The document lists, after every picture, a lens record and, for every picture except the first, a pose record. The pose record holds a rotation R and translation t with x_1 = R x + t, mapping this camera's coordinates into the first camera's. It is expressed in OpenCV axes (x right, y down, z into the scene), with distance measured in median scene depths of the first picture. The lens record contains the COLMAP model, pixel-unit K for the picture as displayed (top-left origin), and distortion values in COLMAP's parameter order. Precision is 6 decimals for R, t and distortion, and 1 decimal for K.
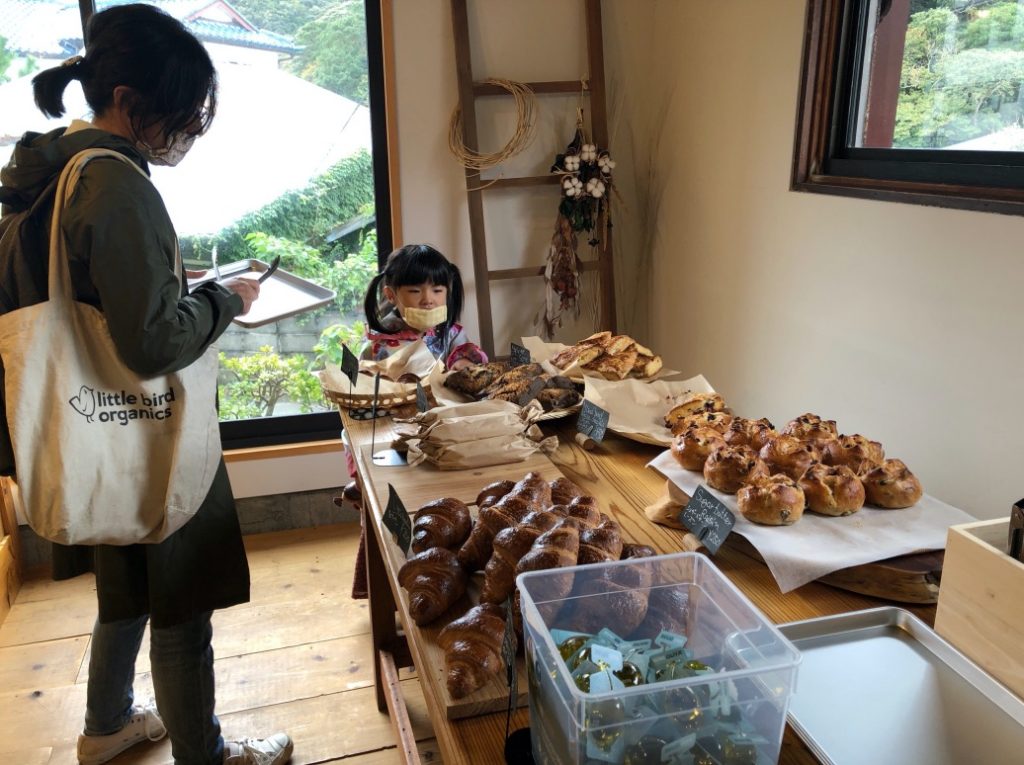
lens RADIAL K [[874.3, 0, 512.0], [0, 874.3, 382.5], [0, 0, 1]] dist [0.007651, 0.010023]
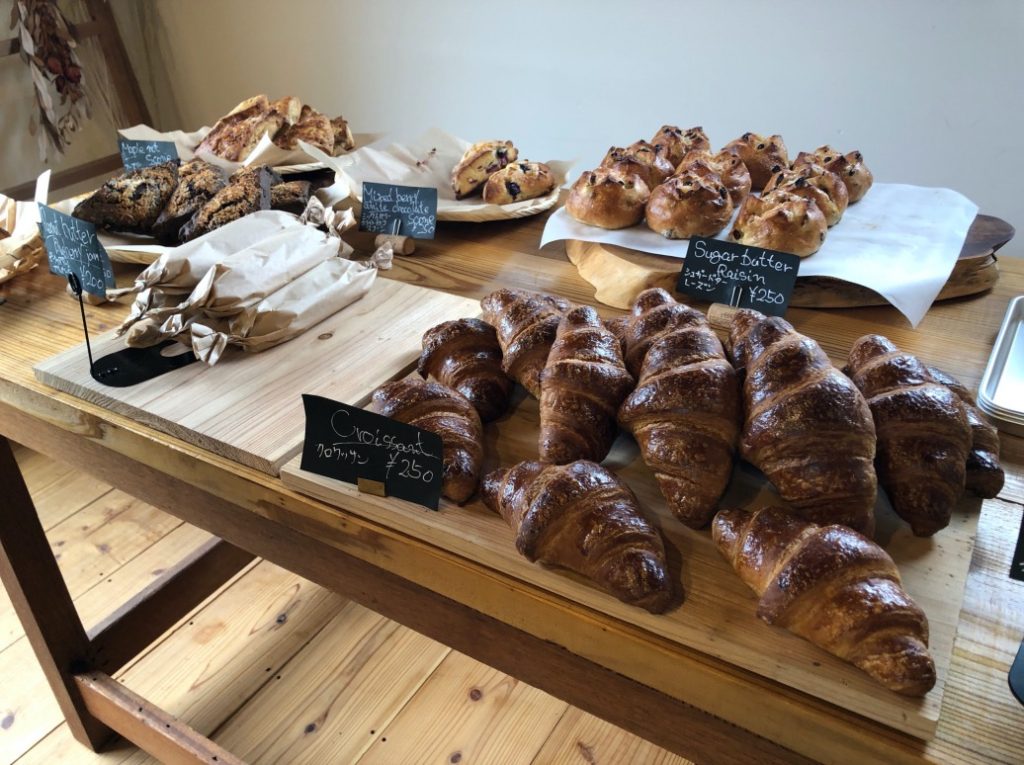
lens RADIAL K [[874.3, 0, 512.0], [0, 874.3, 382.5], [0, 0, 1]] dist [0.007651, 0.010023]
pose [[0.750019, -0.346278, 0.563527, -0.222578], [0.215386, 0.933429, 0.286913, -0.004167], [-0.625364, -0.093815, 0.774673, 0.379486]]
